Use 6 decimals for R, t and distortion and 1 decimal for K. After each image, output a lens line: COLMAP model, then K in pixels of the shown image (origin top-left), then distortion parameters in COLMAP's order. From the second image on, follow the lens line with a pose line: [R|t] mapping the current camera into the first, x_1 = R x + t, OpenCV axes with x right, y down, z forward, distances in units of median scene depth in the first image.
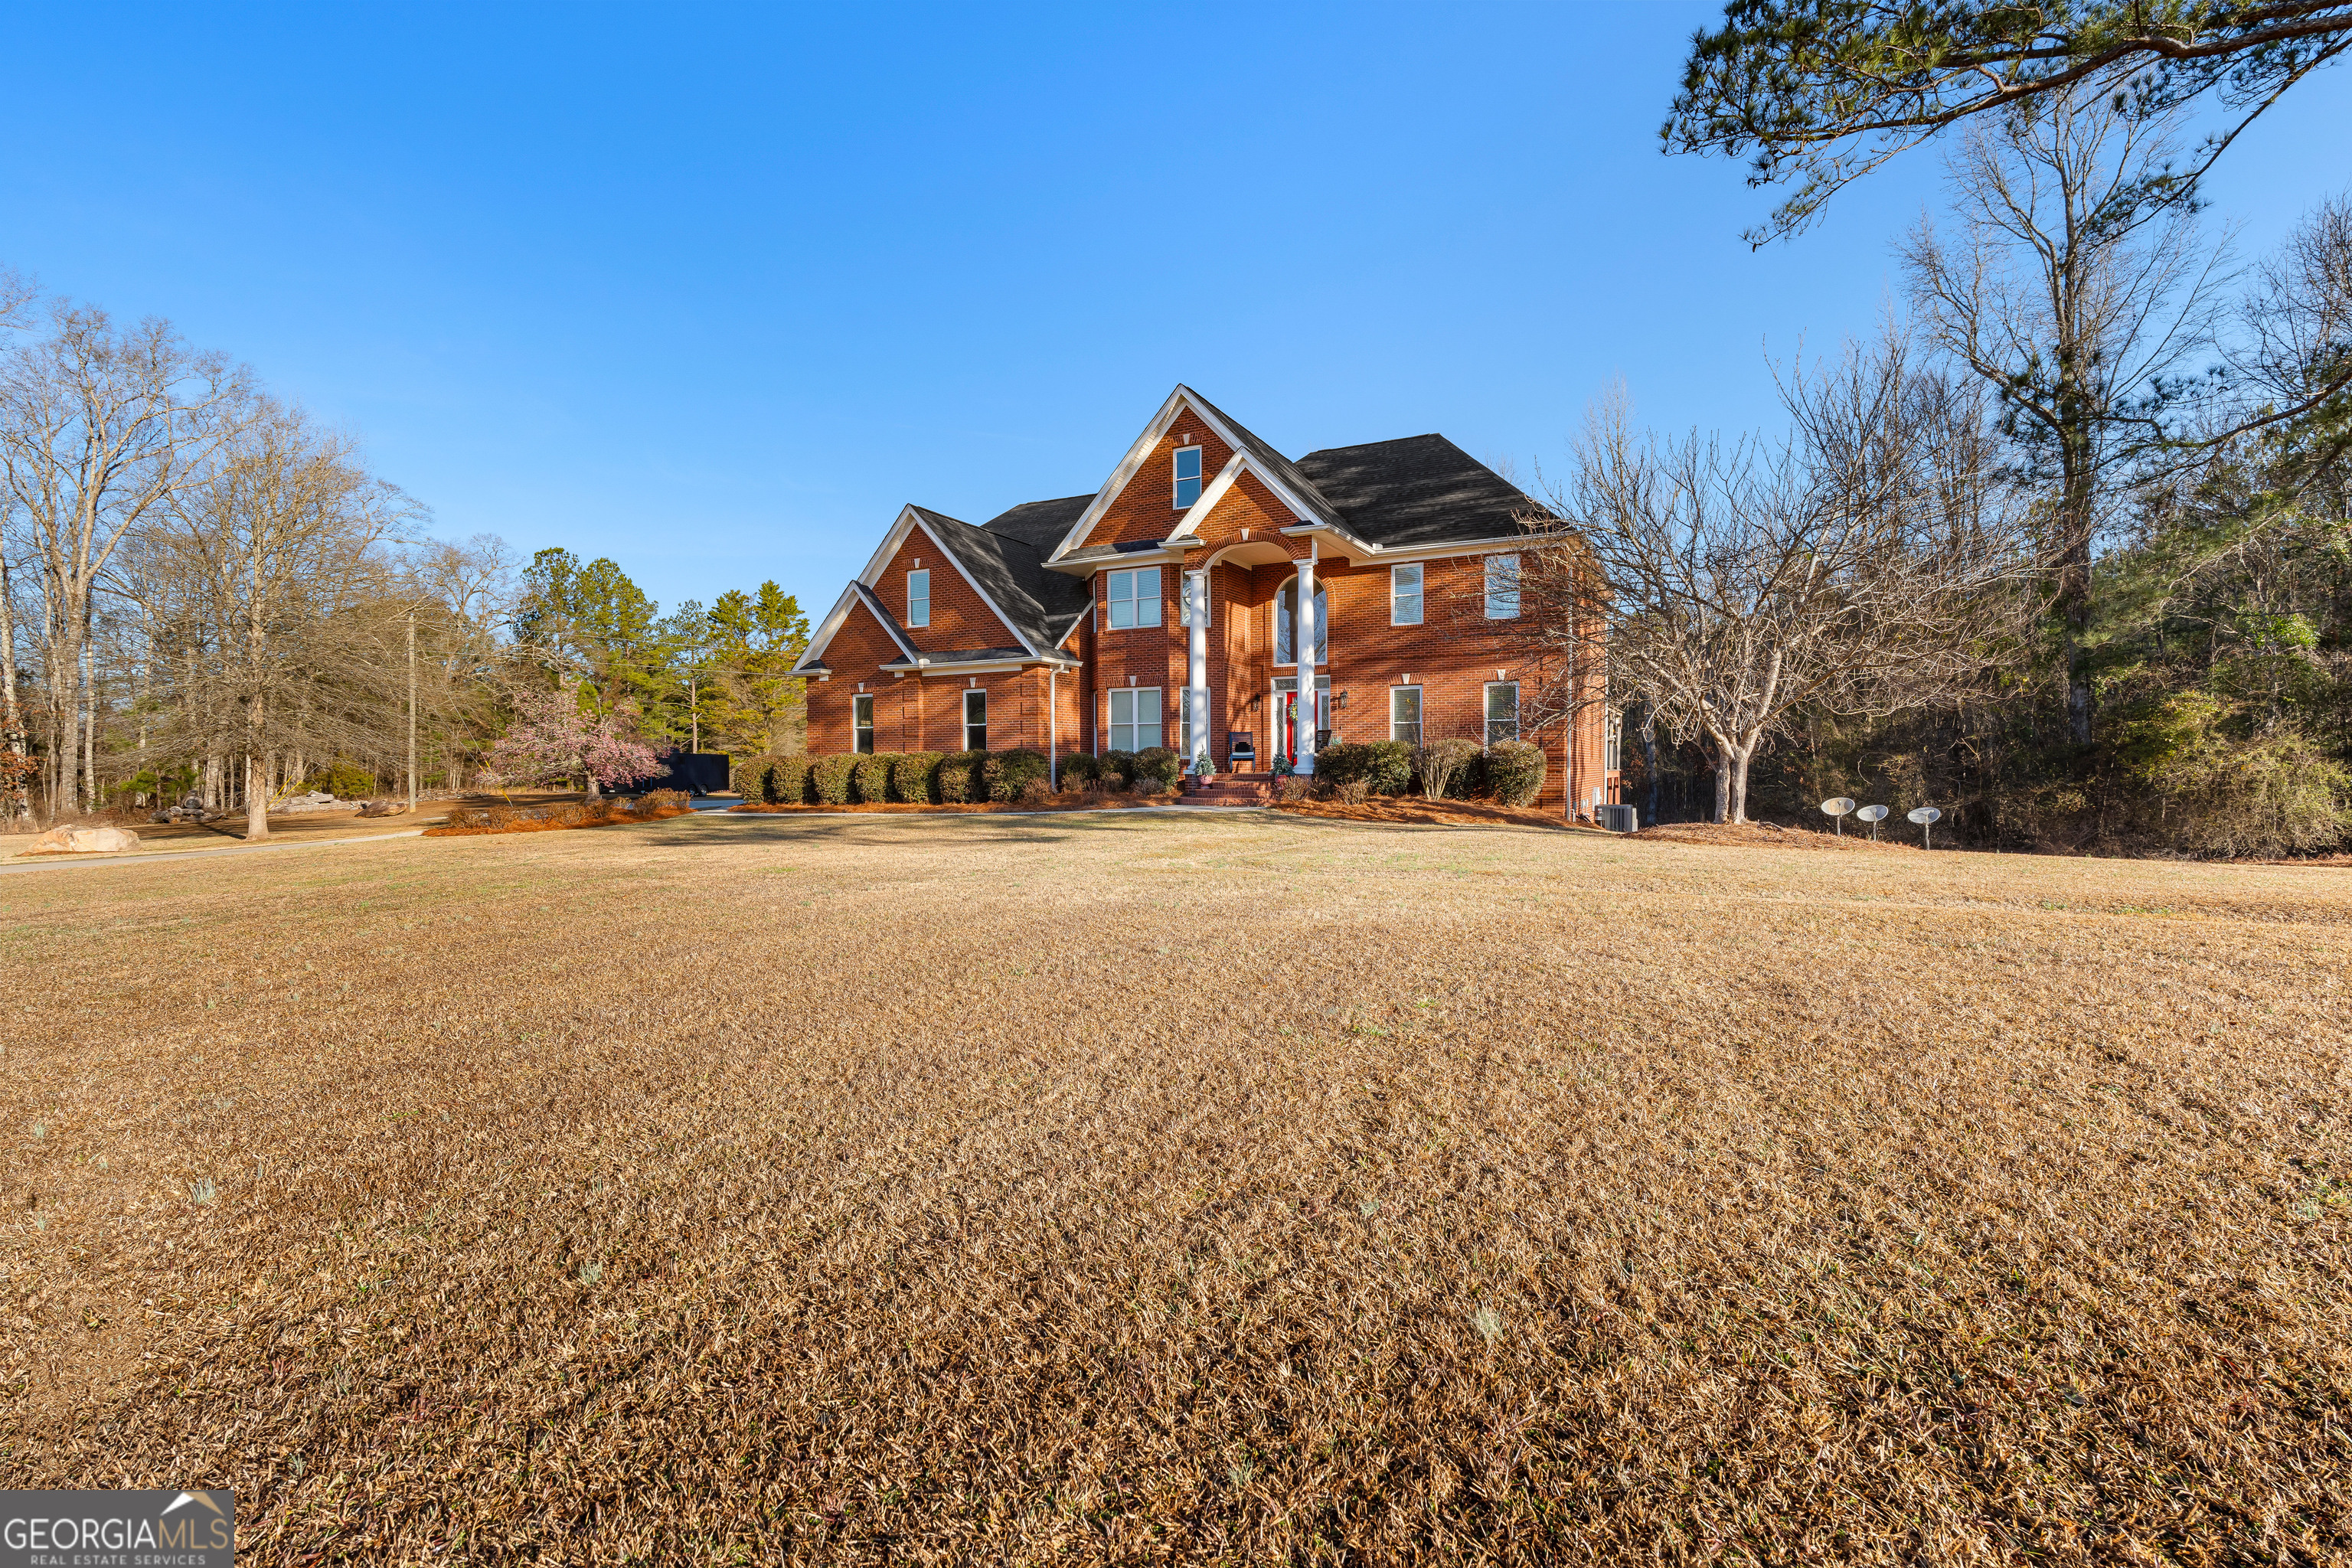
lens RADIAL K [[1020.0, 0, 1178.9], [0, 1020.0, 771.8], [0, 0, 1]] dist [-0.002873, -0.000723]
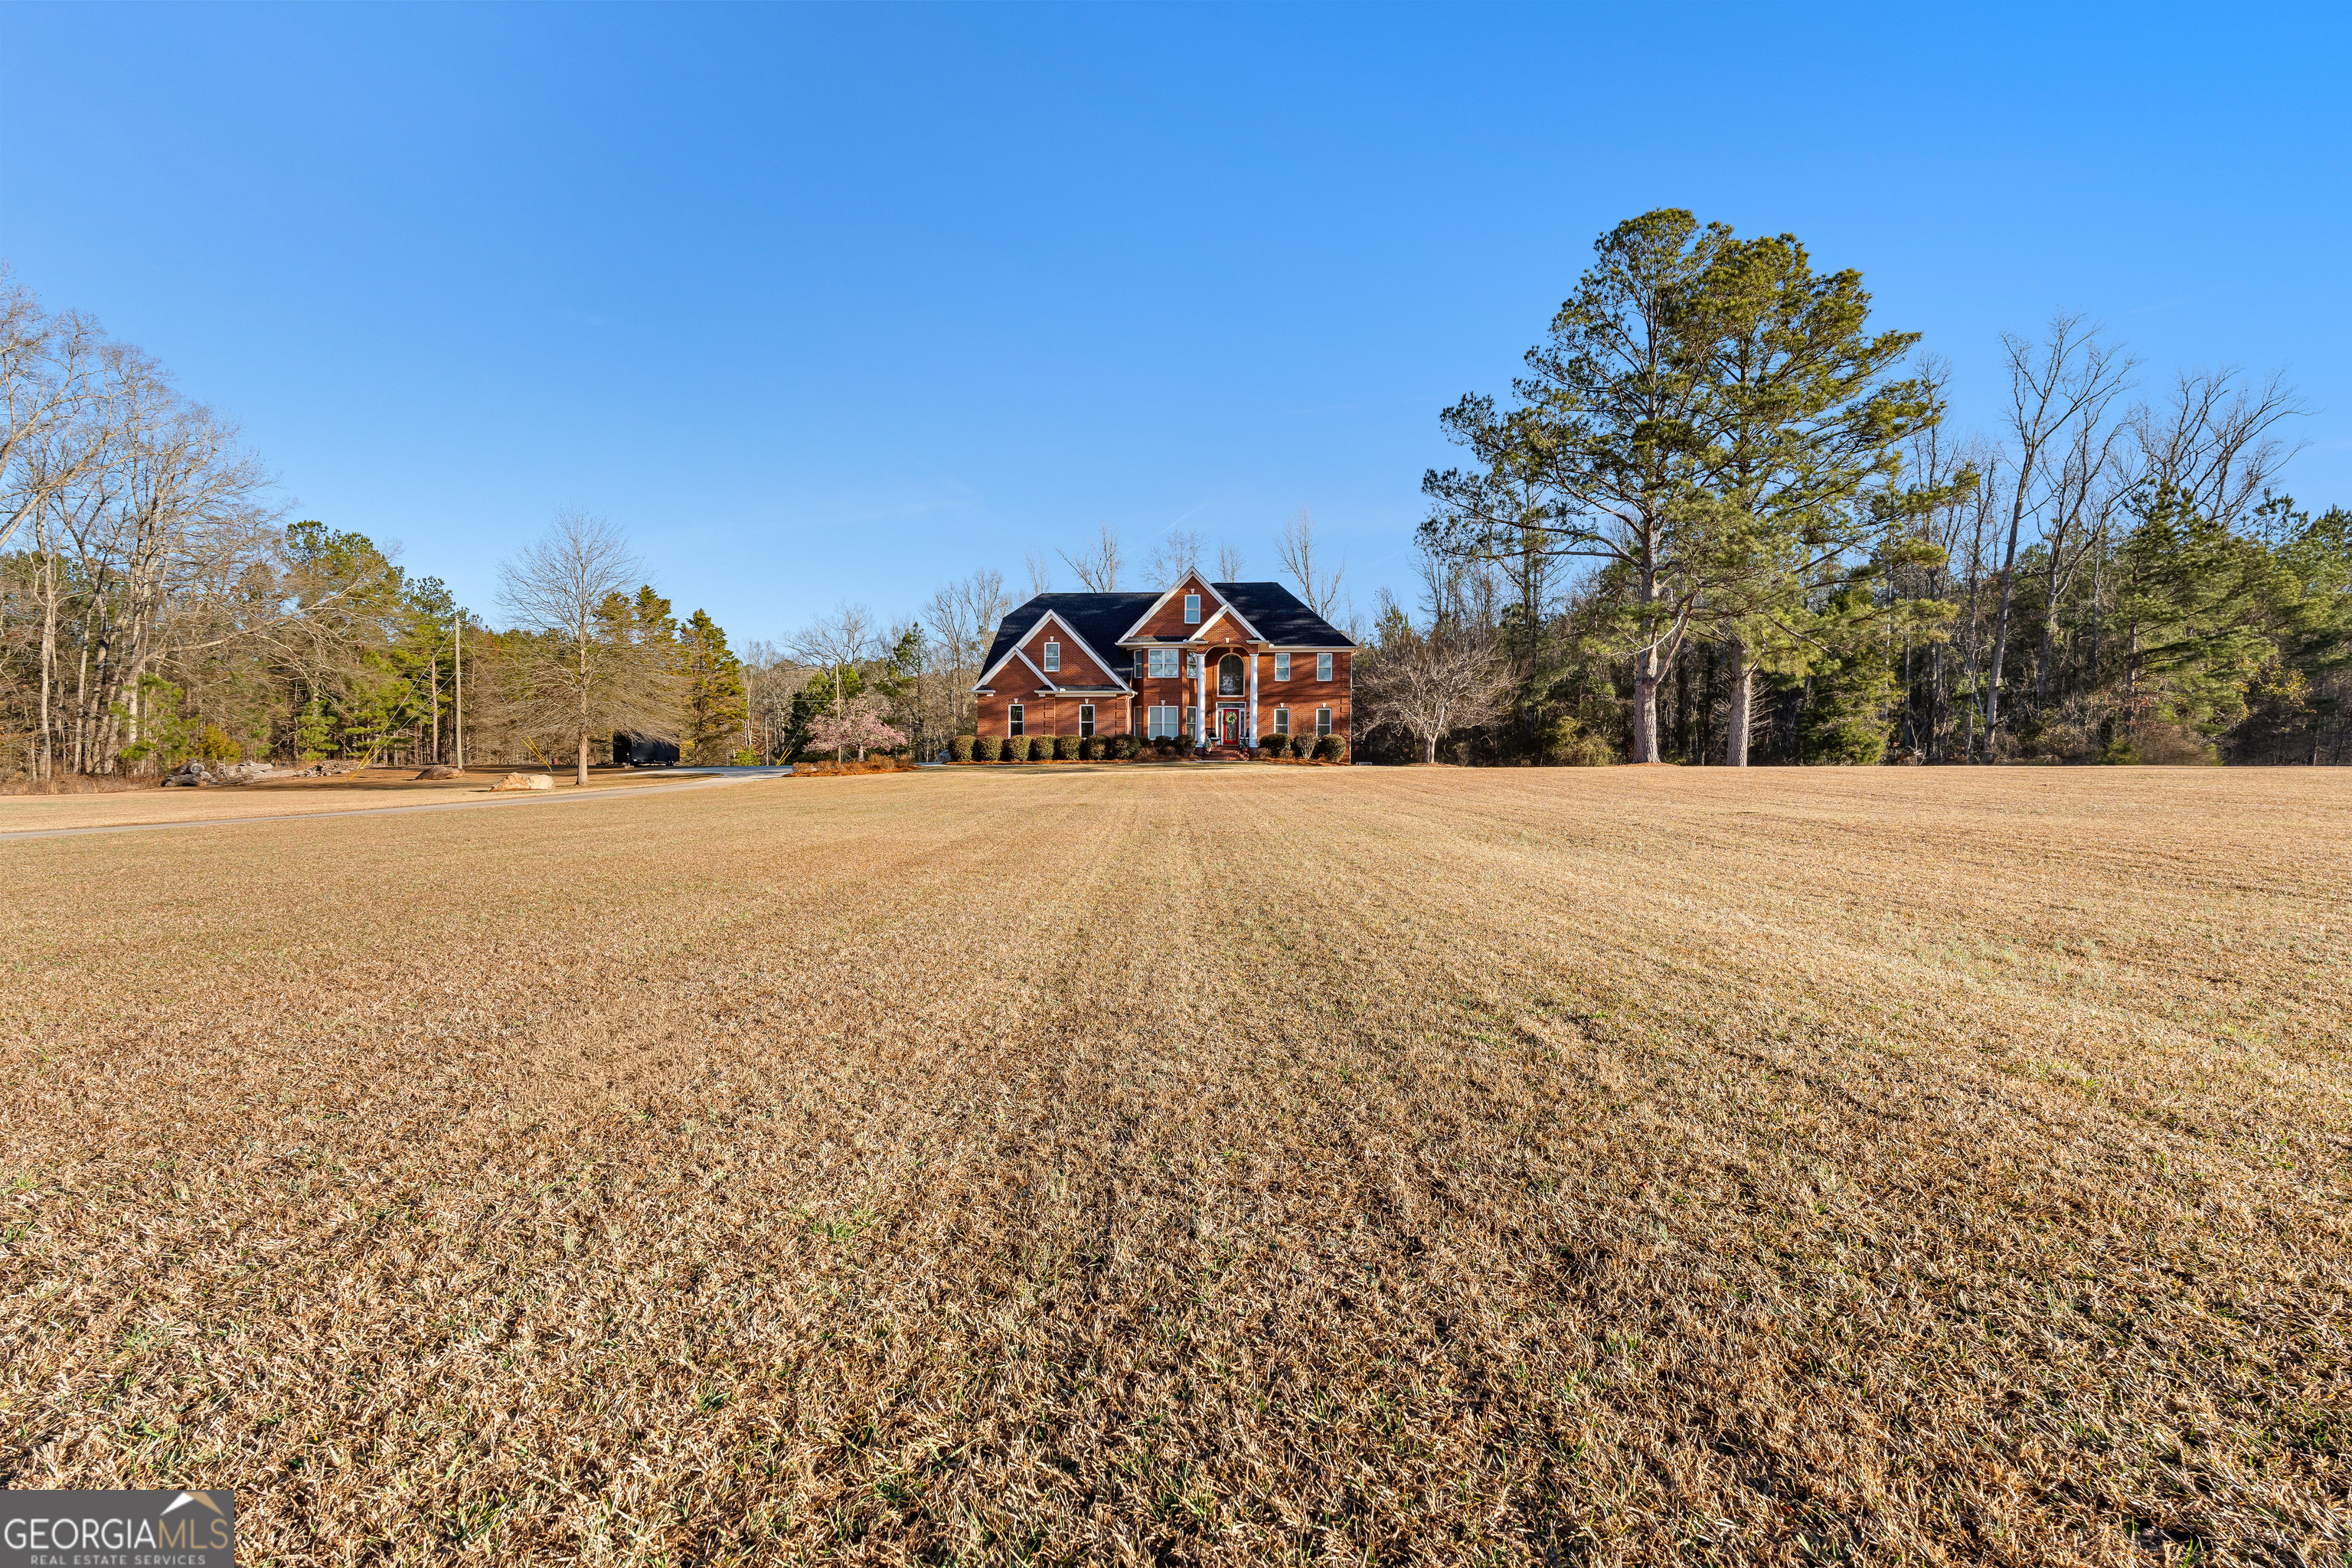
lens RADIAL K [[1020.0, 0, 1168.9], [0, 1020.0, 778.0], [0, 0, 1]] dist [-0.002873, -0.000723]
pose [[0.932905, -0.000835, 0.360122, -0.788946], [-0.006423, 0.999800, 0.018956, 0.025586], [-0.360066, -0.019997, 0.932713, -0.963014]]
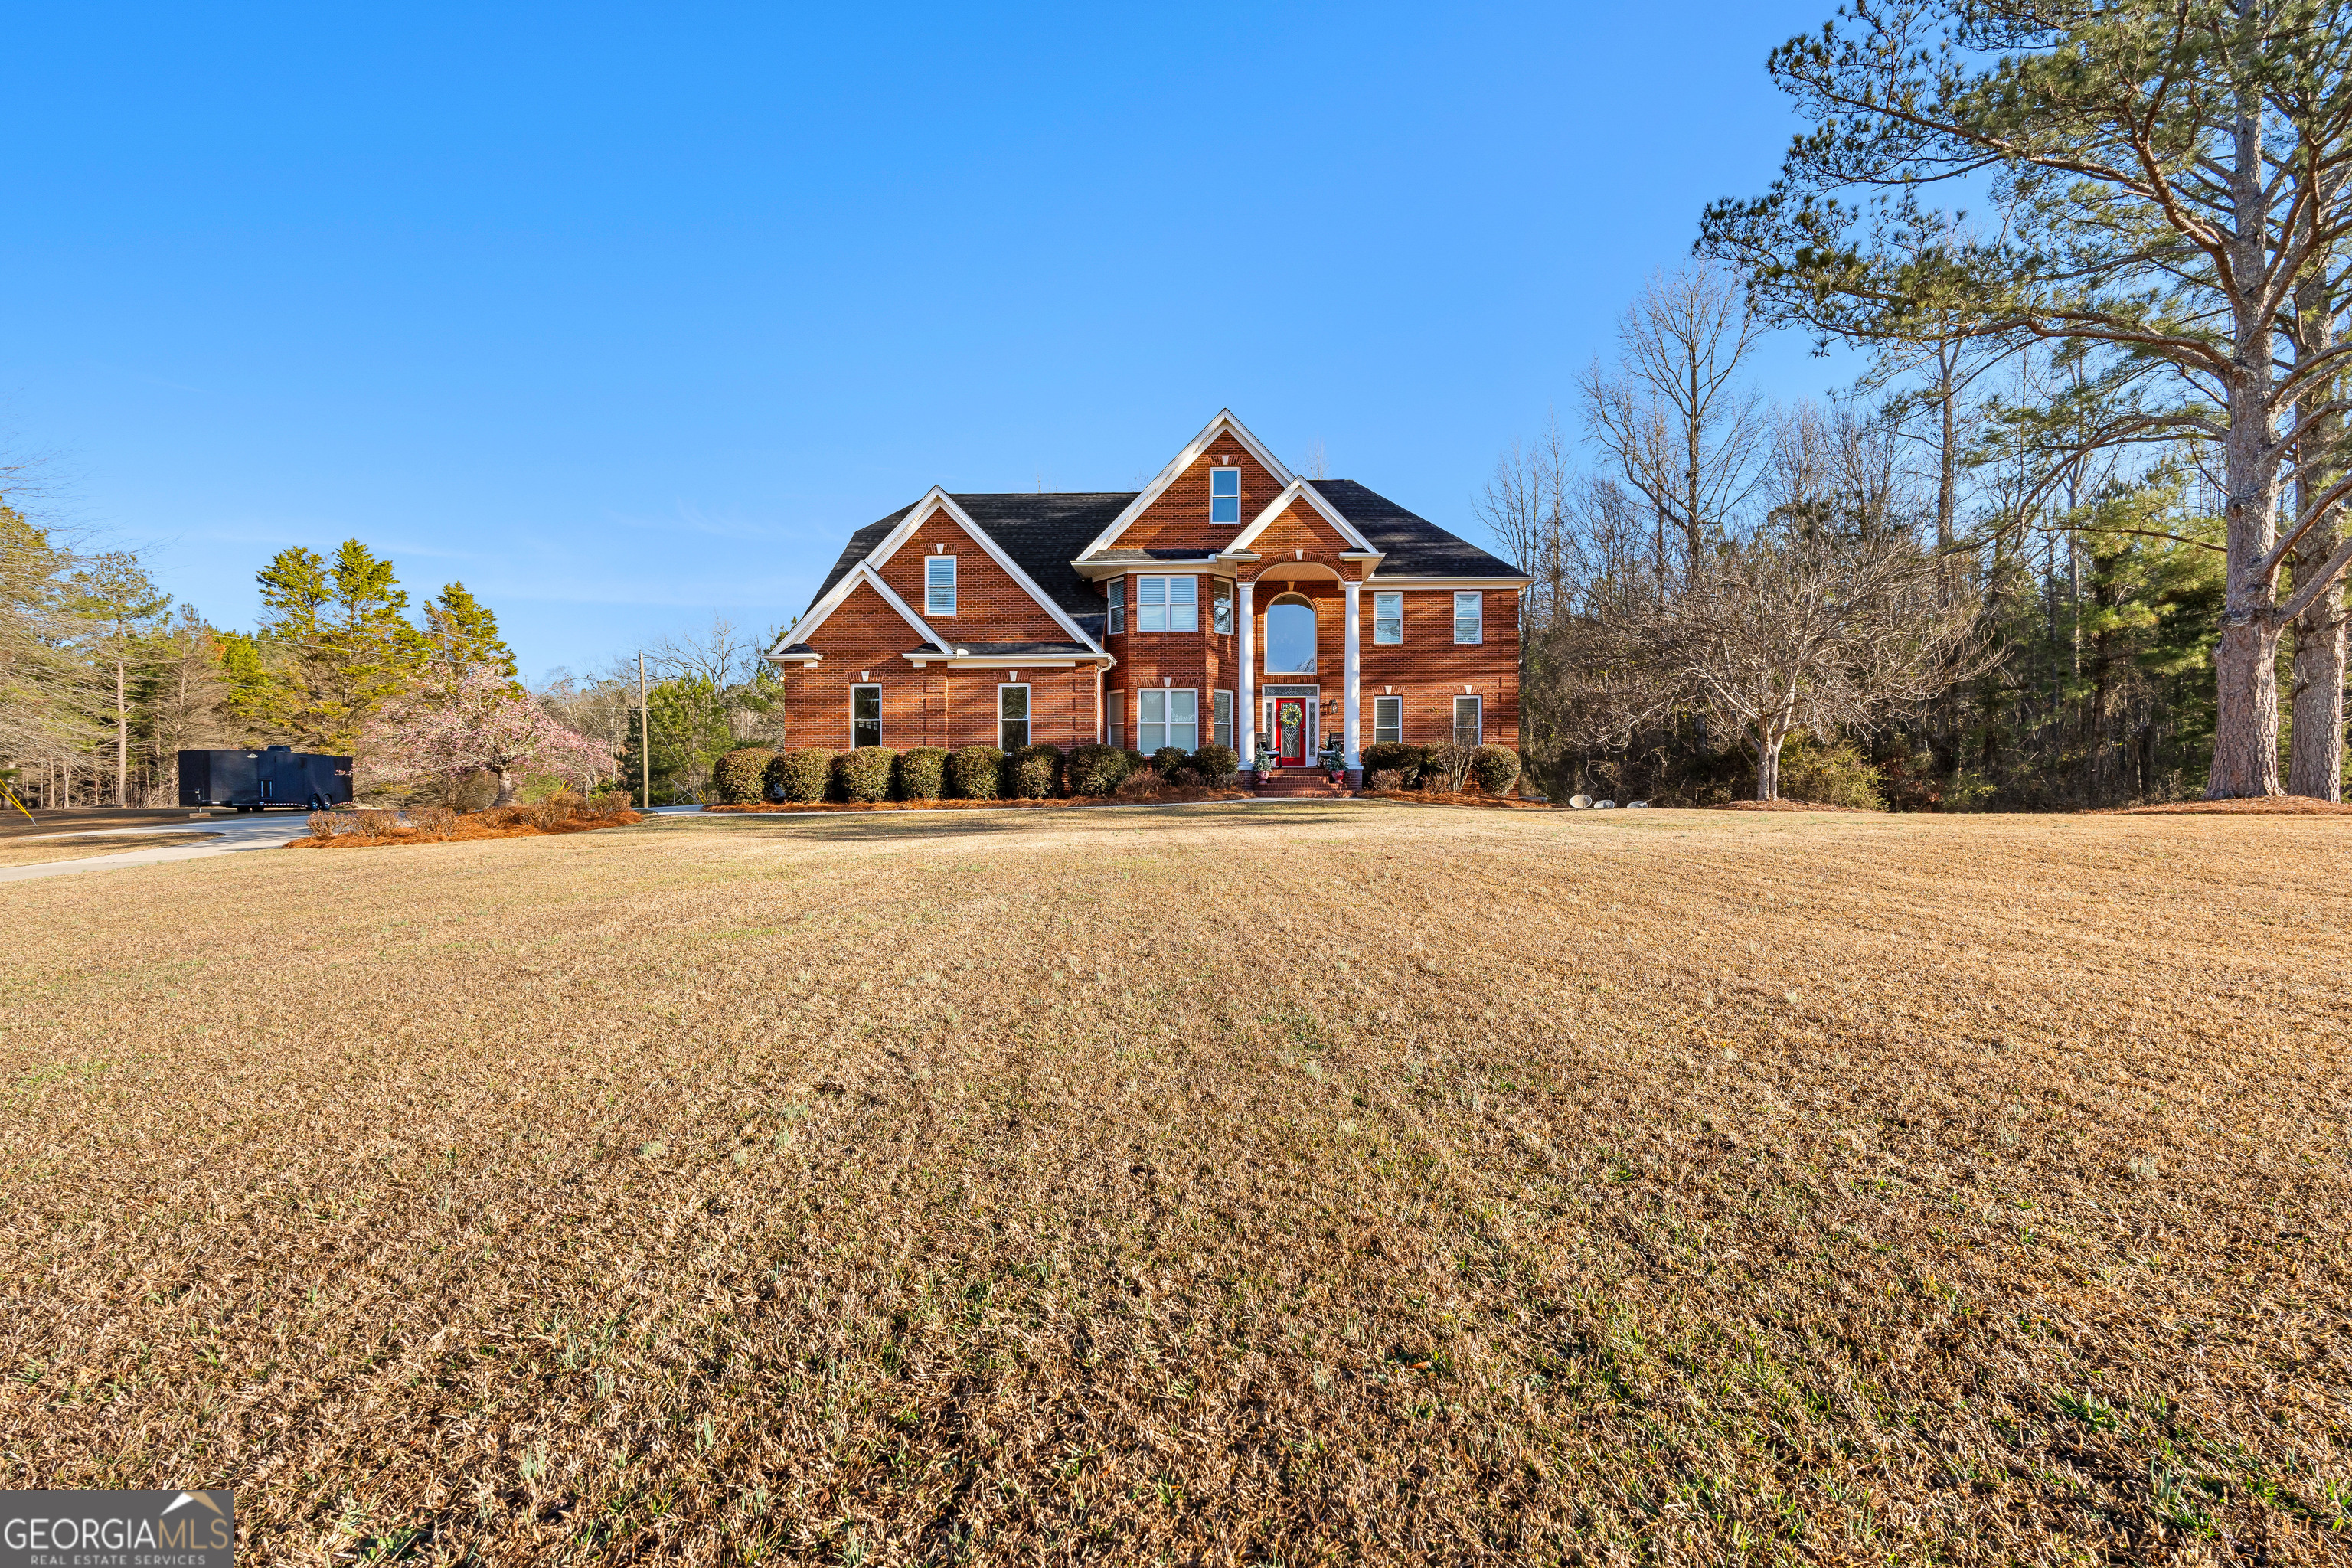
lens RADIAL K [[1020.0, 0, 1174.6], [0, 1020.0, 775.1], [0, 0, 1]] dist [-0.002873, -0.000723]
pose [[0.904369, 0.003791, 0.426736, -0.485120], [0.001727, 0.999920, -0.012544, 0.020219], [-0.426749, 0.012081, 0.904289, 0.050615]]
